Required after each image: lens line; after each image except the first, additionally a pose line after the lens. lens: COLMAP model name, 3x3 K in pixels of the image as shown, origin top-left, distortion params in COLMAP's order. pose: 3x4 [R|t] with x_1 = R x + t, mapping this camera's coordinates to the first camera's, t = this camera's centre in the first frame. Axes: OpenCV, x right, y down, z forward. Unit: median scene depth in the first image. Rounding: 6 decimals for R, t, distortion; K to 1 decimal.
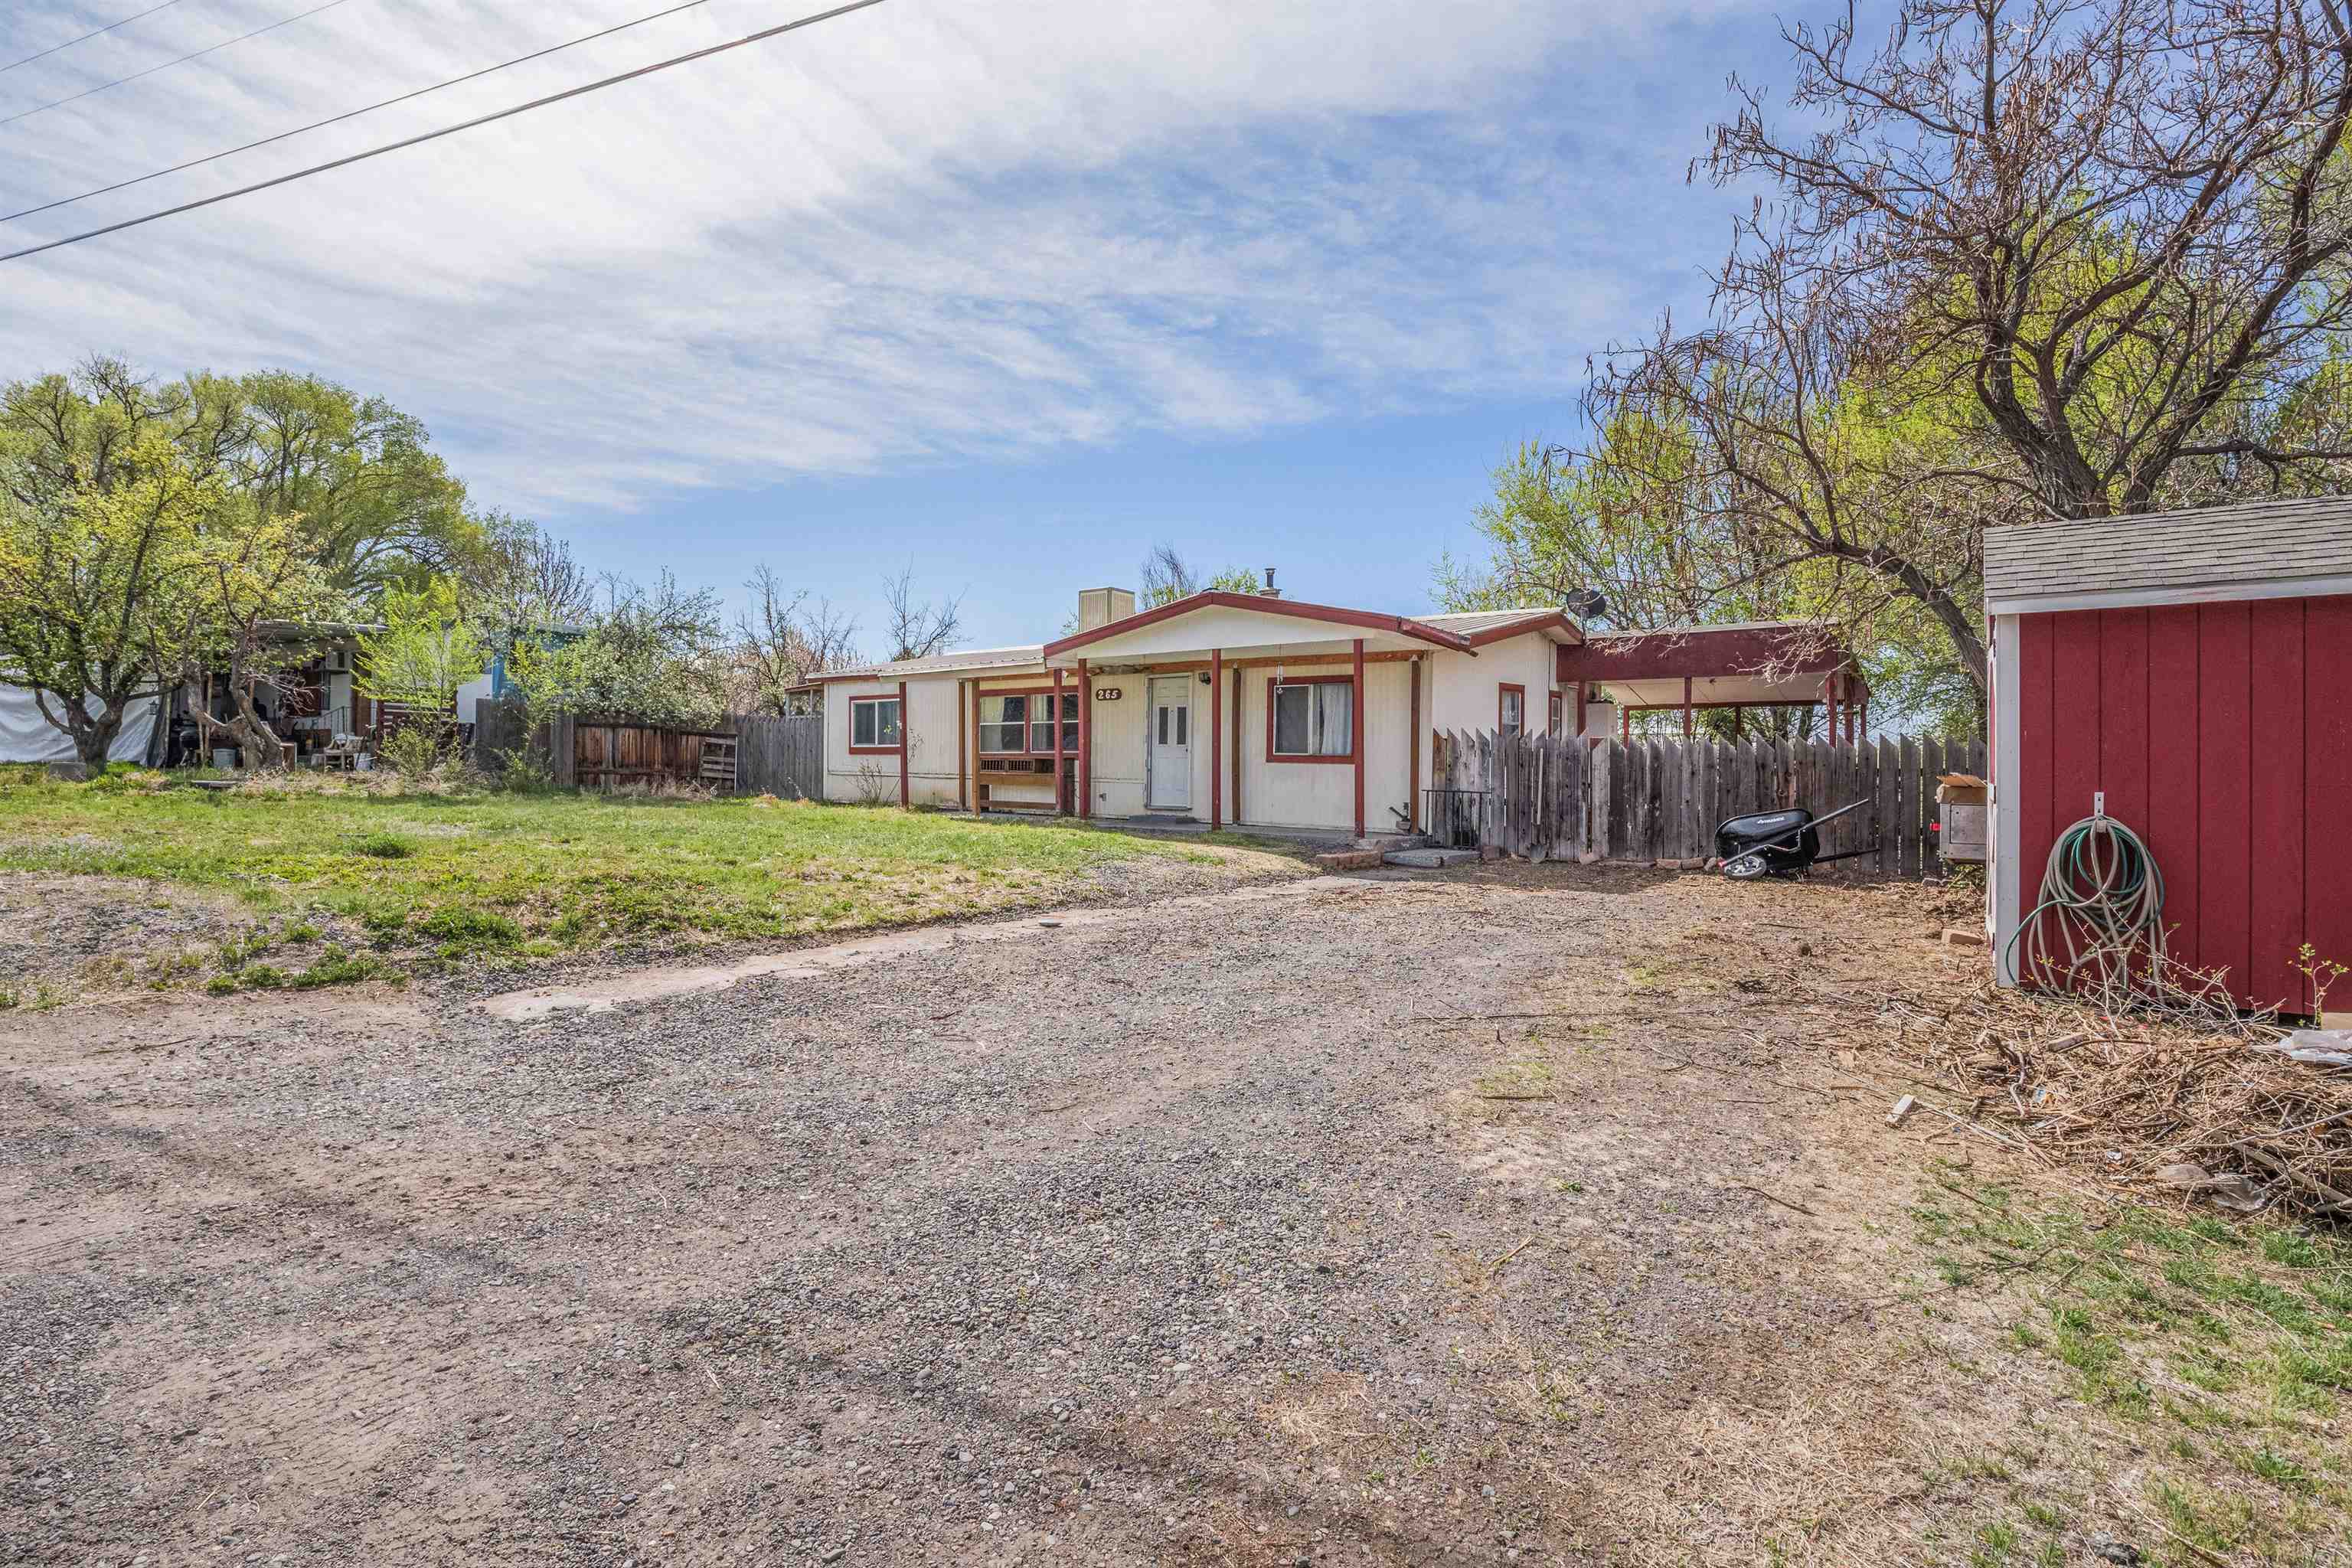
lens RADIAL K [[1149.9, 0, 1171.2], [0, 1149.9, 784.1], [0, 0, 1]] dist [-0.005815, -0.002237]
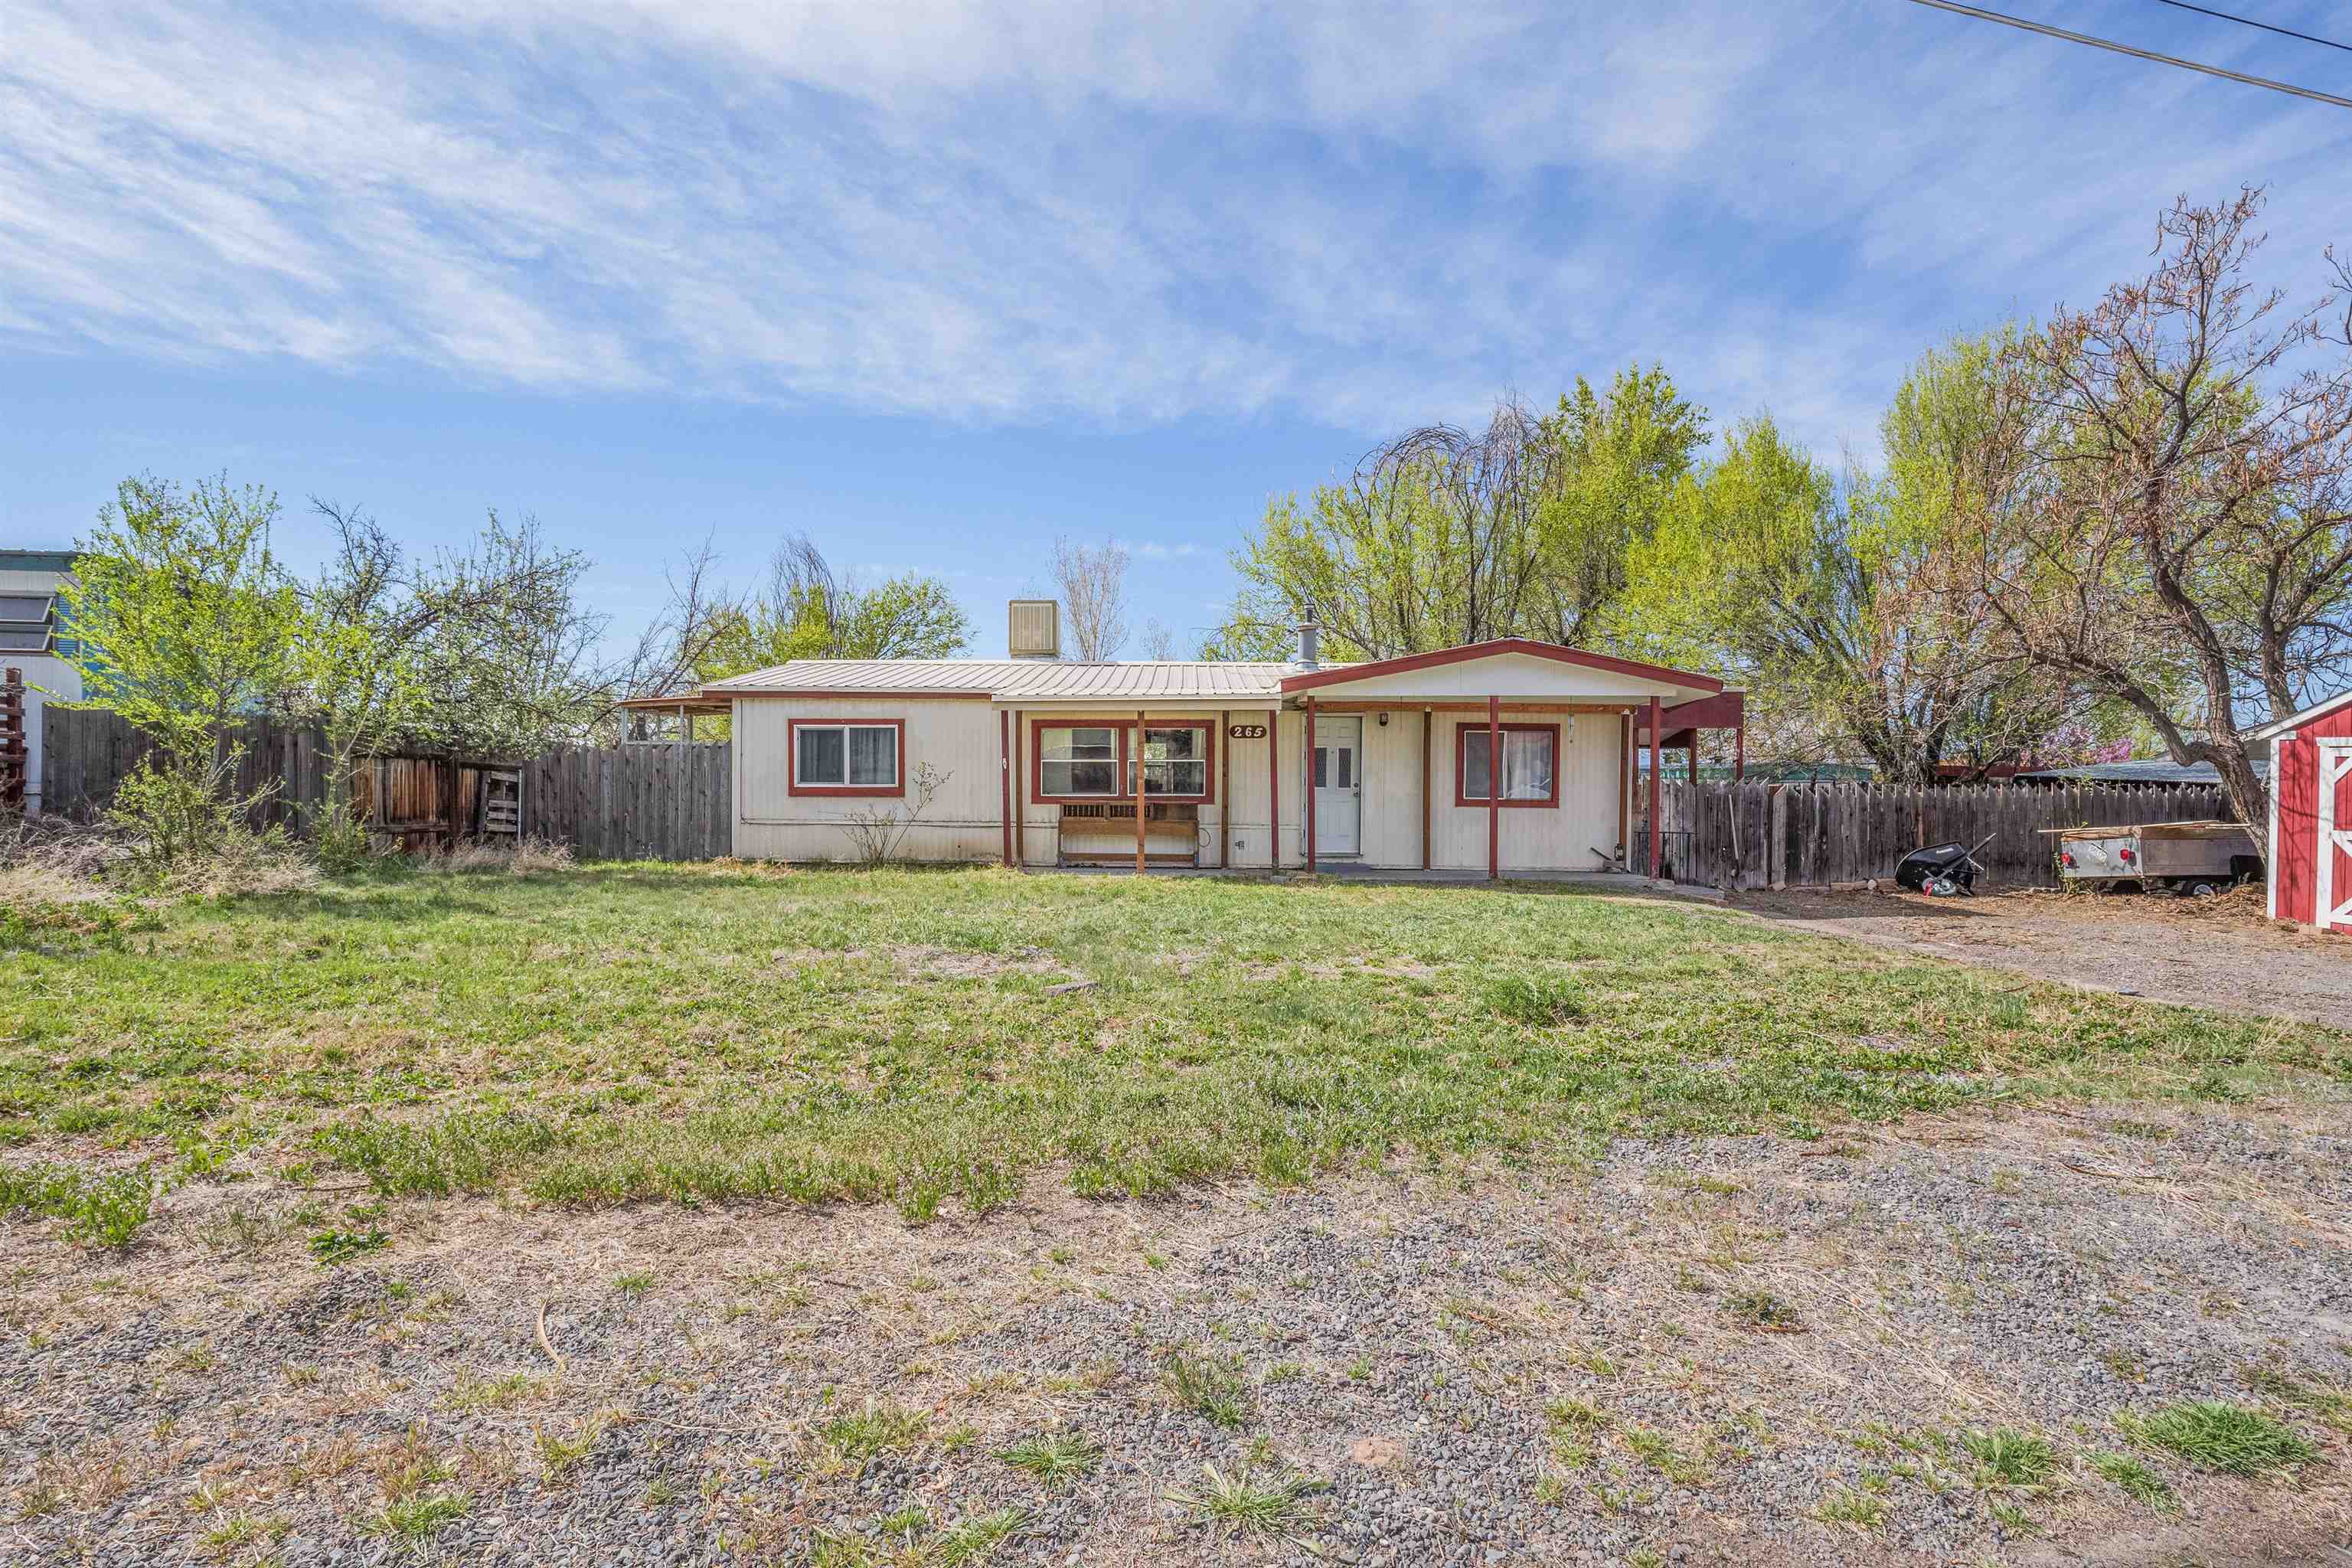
lens RADIAL K [[1149.9, 0, 1172.9], [0, 1149.9, 769.7], [0, 0, 1]] dist [-0.005815, -0.002237]
pose [[0.799230, -0.003832, 0.601013, -0.128636], [0.012991, 0.999856, -0.010902, -0.007736], [-0.600885, 0.016521, 0.799165, 0.061304]]
